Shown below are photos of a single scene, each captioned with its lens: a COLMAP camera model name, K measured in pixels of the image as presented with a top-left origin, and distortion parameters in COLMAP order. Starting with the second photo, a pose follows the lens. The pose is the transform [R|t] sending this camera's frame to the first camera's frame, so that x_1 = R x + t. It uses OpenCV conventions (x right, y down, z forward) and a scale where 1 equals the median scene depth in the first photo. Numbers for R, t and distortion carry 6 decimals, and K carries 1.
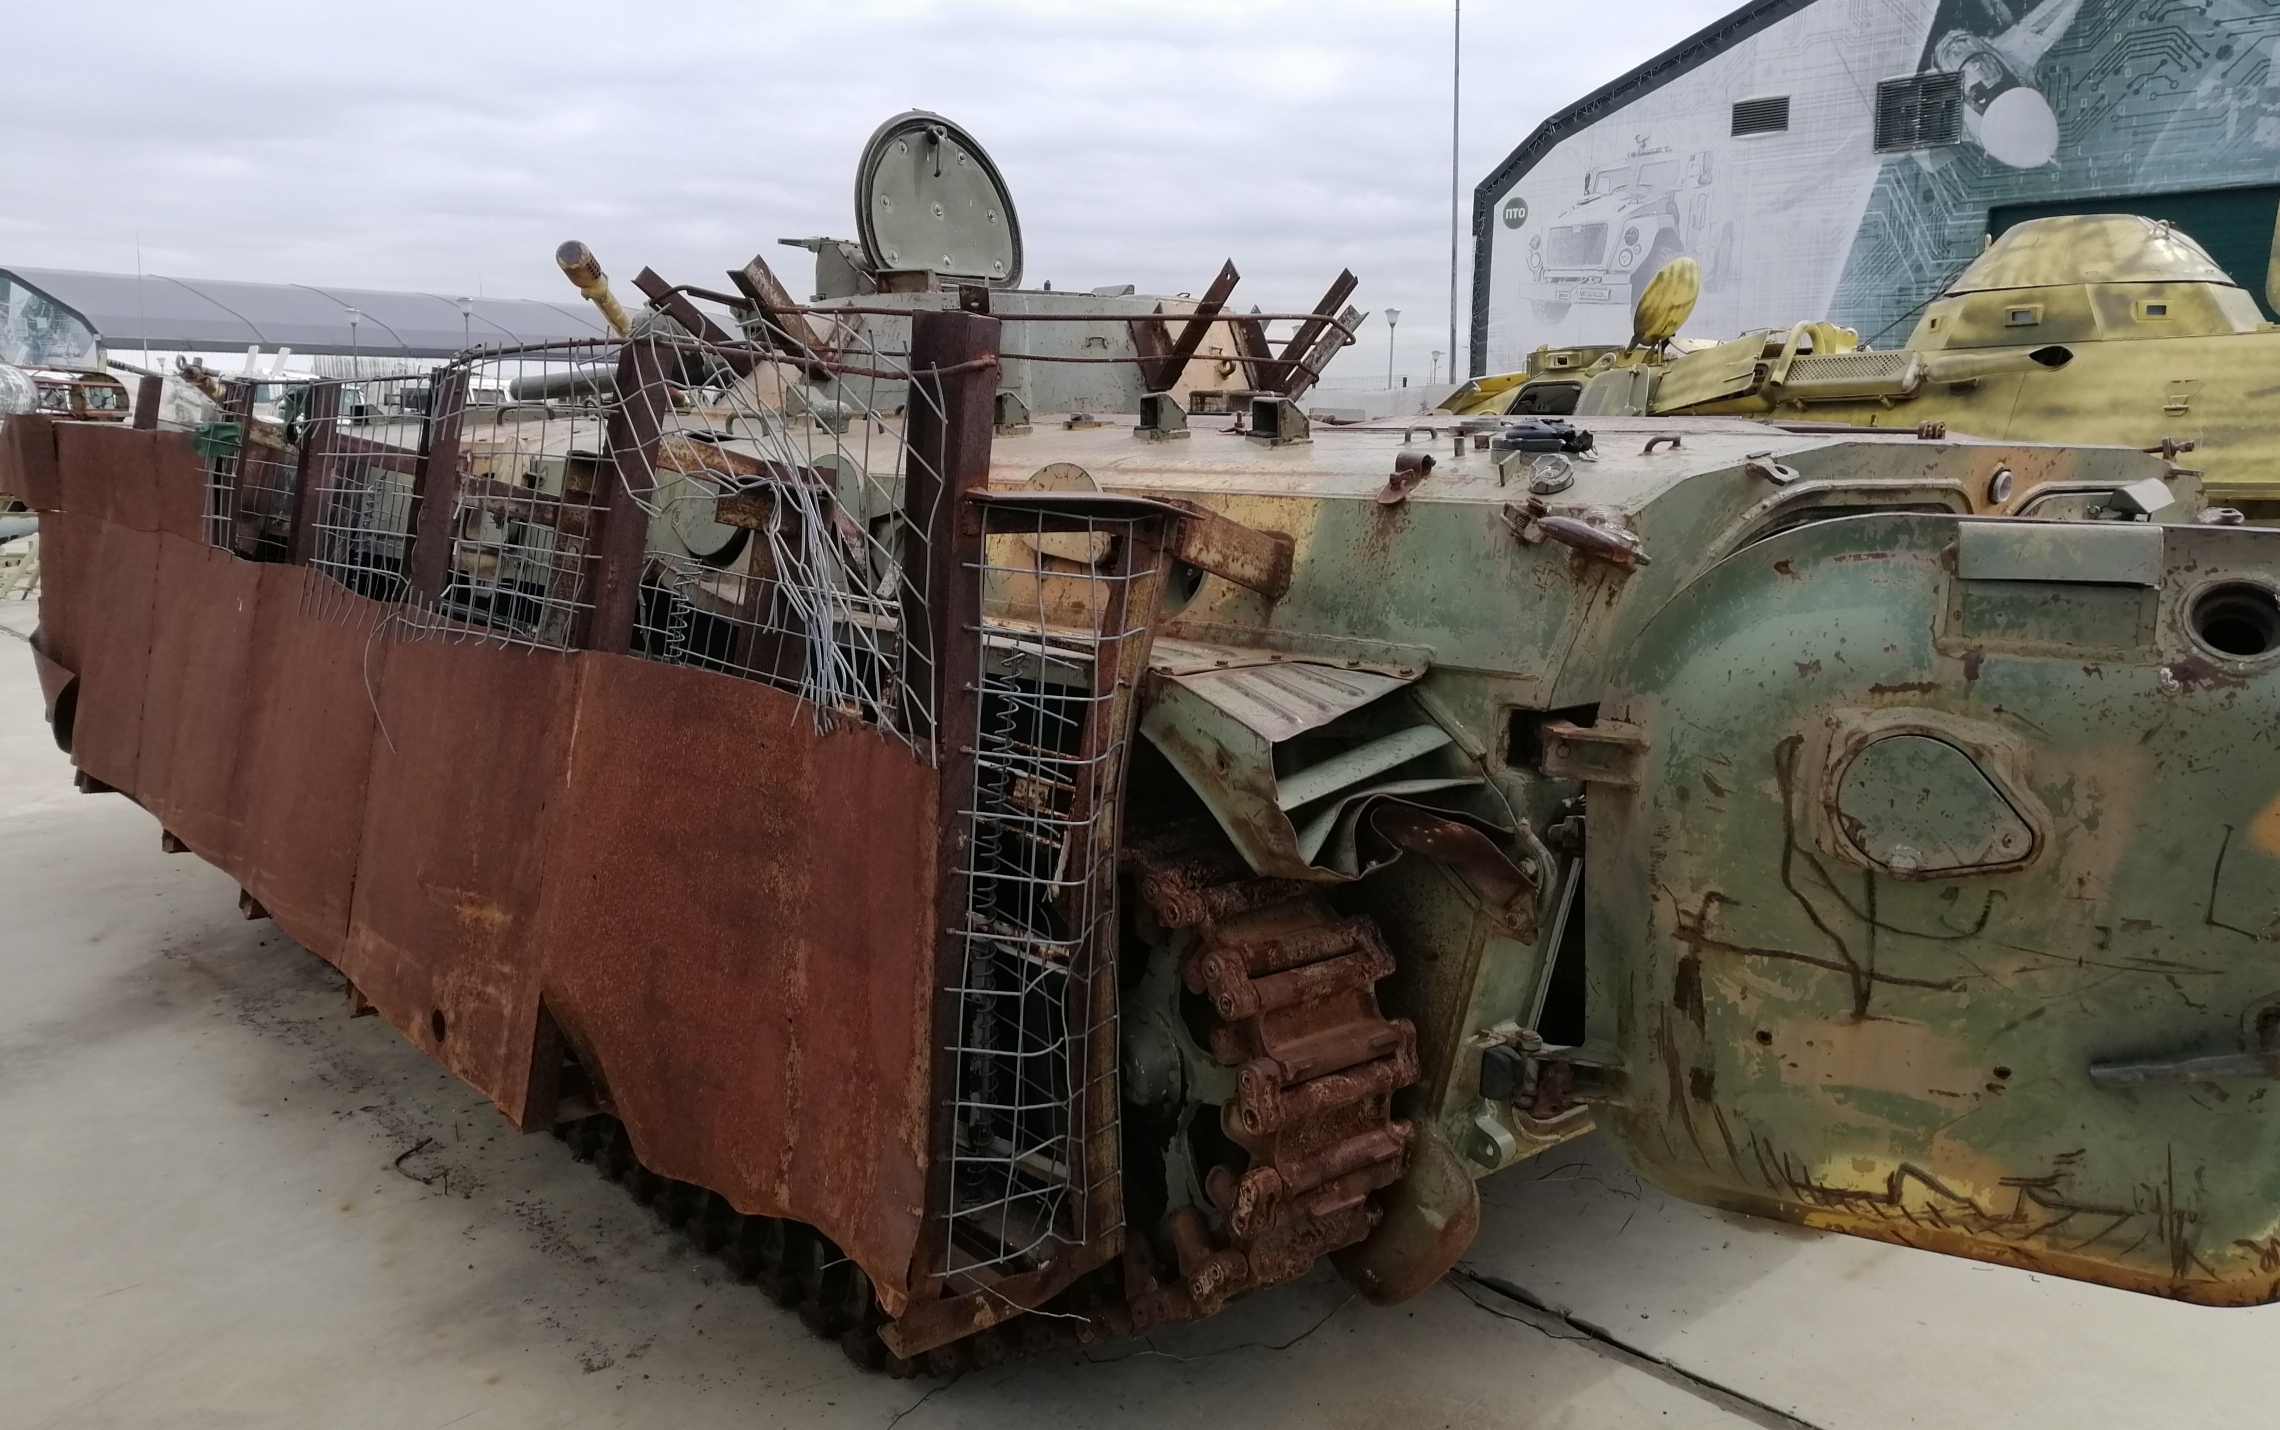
lens RADIAL K [[1687.2, 0, 1148.8], [0, 1687.2, 702.3], [0, 0, 1]] dist [-0.000611, 0.003101]
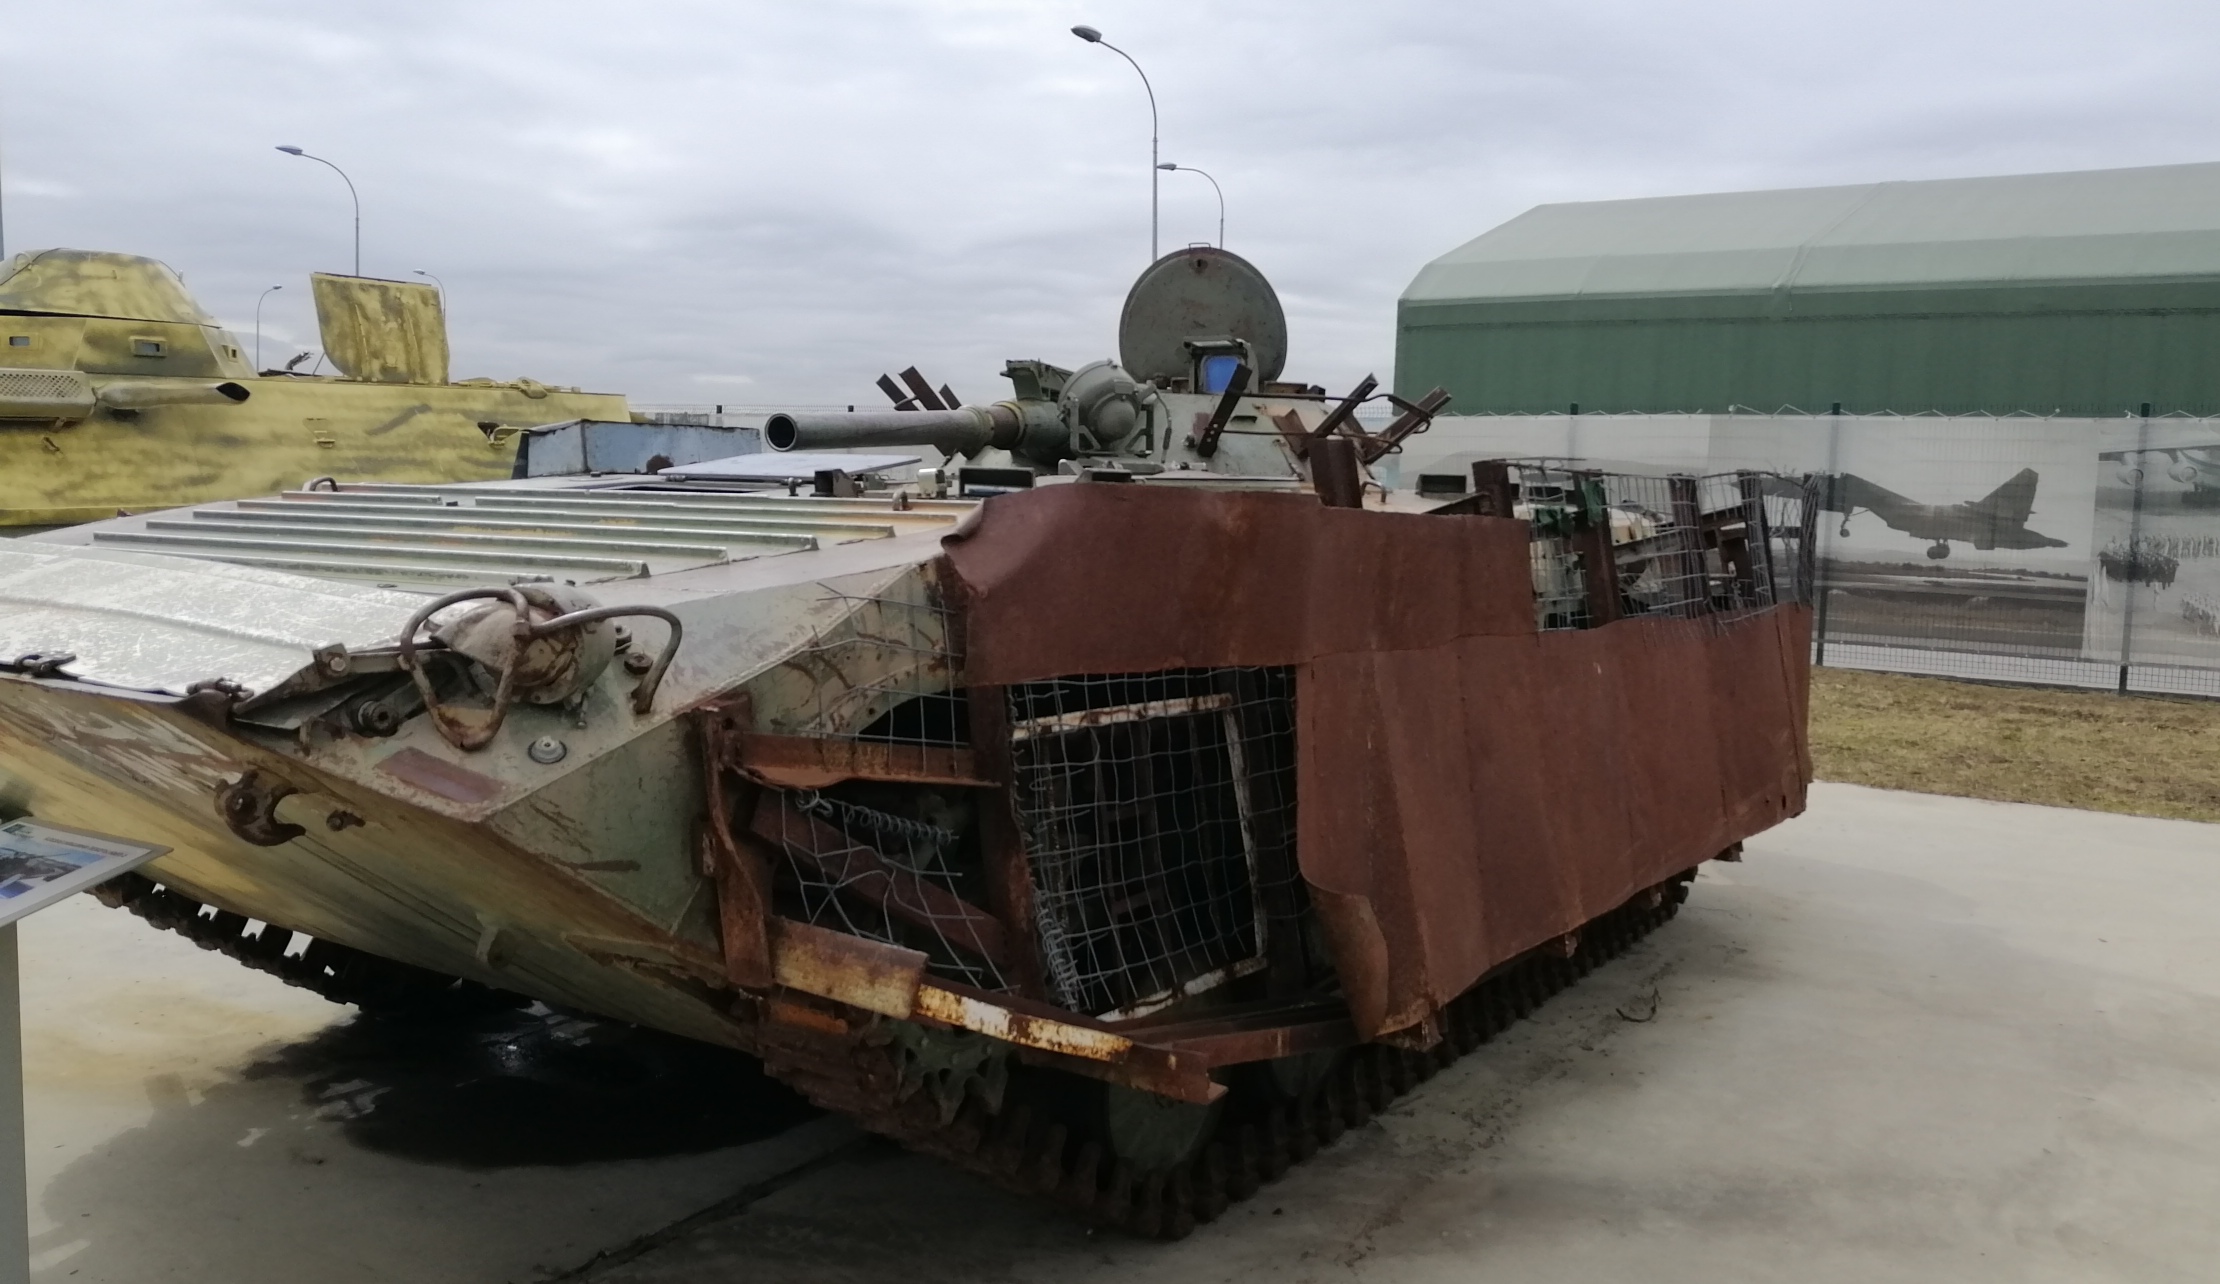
lens RADIAL K [[1747.6, 0, 1101.4], [0, 1747.6, 660.9], [0, 0, 1]] dist [0.030112, -0.041278]
pose [[-0.241213, -0.113034, 0.963867, -1.334756], [0.128110, 0.980793, 0.147079, -0.231864], [-0.961979, 0.158958, -0.222100, 1.331947]]
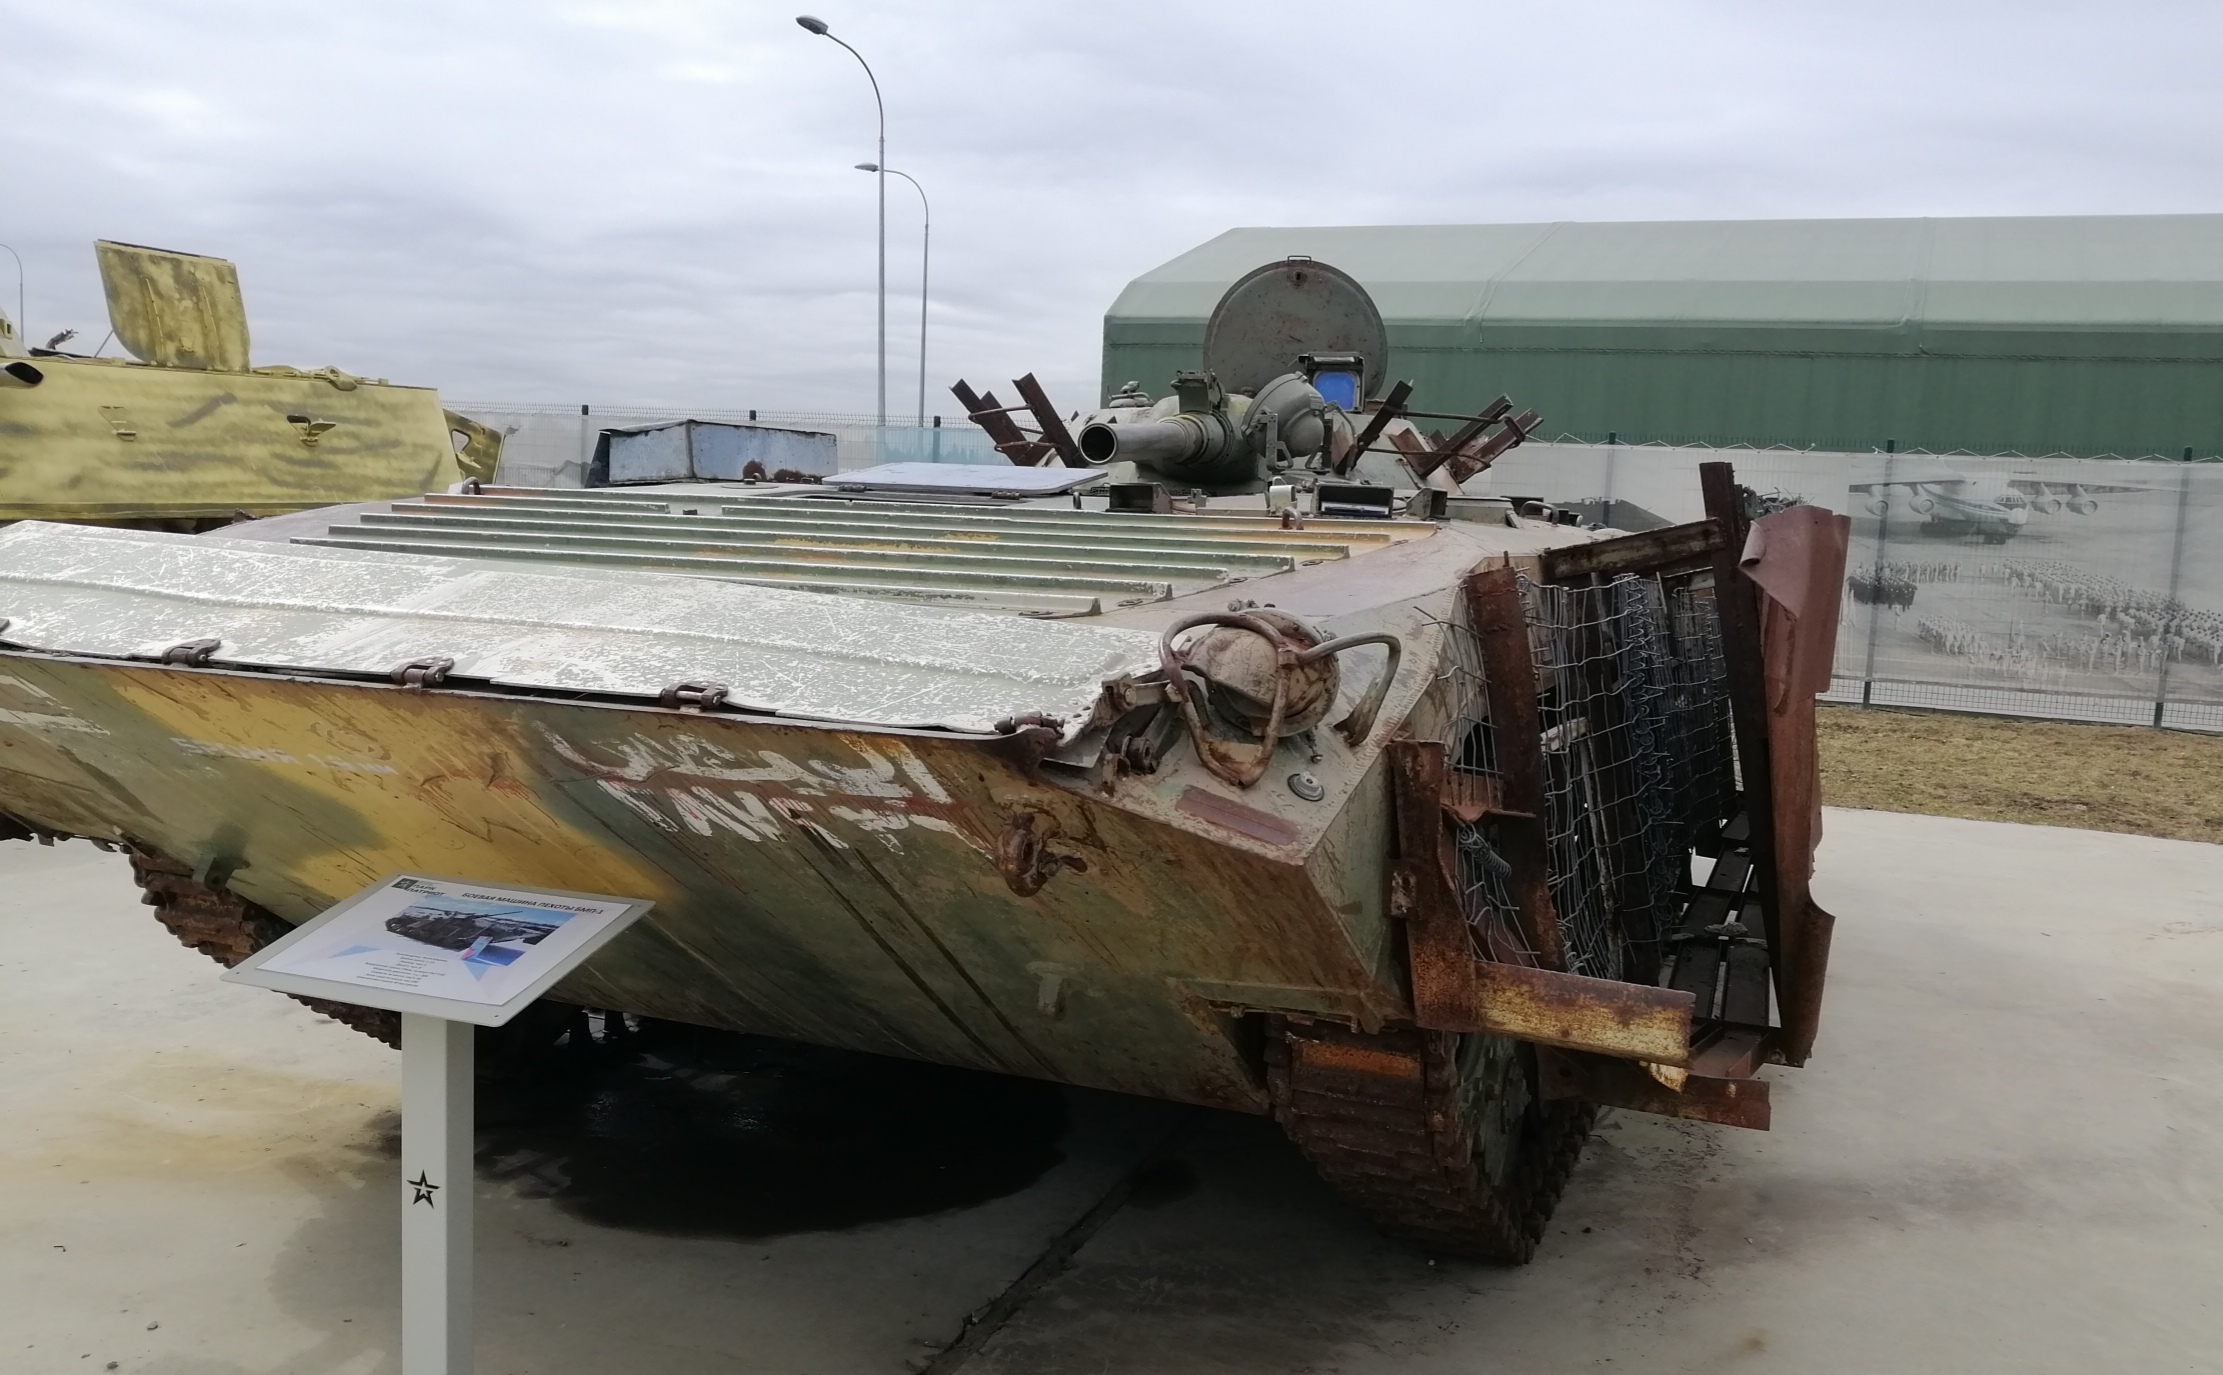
lens RADIAL K [[1763.8, 0, 1102.7], [0, 1763.8, 723.5], [0, 0, 1]] dist [0.027618, -0.040953]
pose [[-0.431202, -0.135939, 0.891956, -1.205281], [0.097873, 0.975704, 0.196018, -0.267805], [-0.896931, 0.171822, -0.407420, 1.620254]]
